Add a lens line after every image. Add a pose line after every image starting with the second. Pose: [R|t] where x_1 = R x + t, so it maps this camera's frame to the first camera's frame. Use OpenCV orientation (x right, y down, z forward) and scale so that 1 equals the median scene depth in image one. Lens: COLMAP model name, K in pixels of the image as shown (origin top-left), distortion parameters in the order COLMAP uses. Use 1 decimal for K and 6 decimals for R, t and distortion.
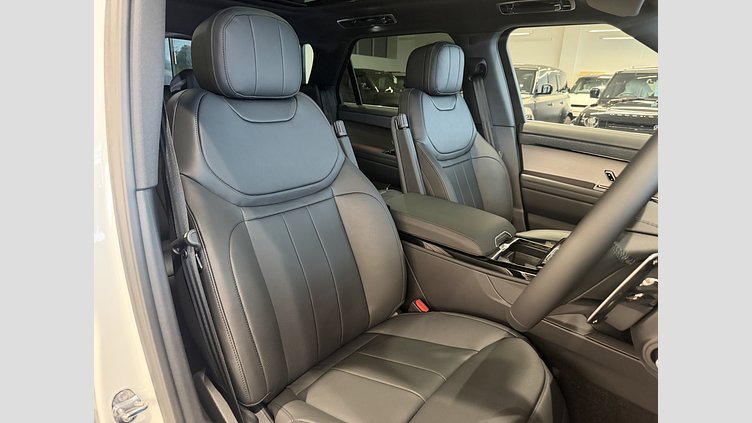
lens RADIAL K [[416.1, 0, 370.9], [0, 416.1, 211.4], [0, 0, 1]] dist [0.001994, -0.001016]
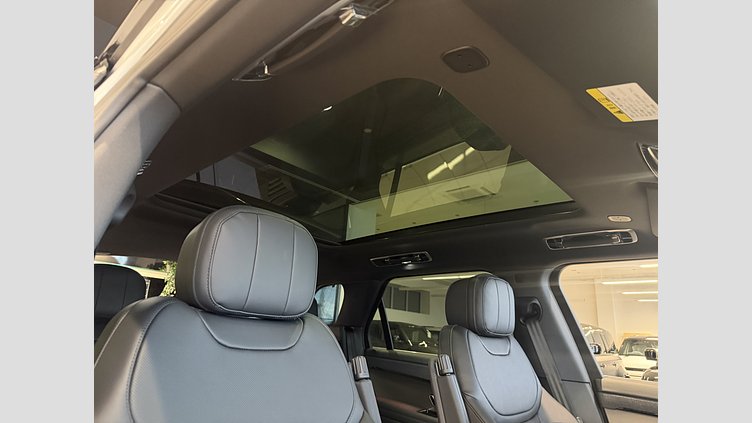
lens RADIAL K [[416.1, 0, 370.9], [0, 416.1, 211.4], [0, 0, 1]] dist [0.001994, -0.001016]
pose [[0.996465, 0.011180, -0.083261, 0.000957], [-0.055813, 0.828858, -0.556667, -0.015415], [0.062788, 0.559347, 0.826552, 0.164746]]
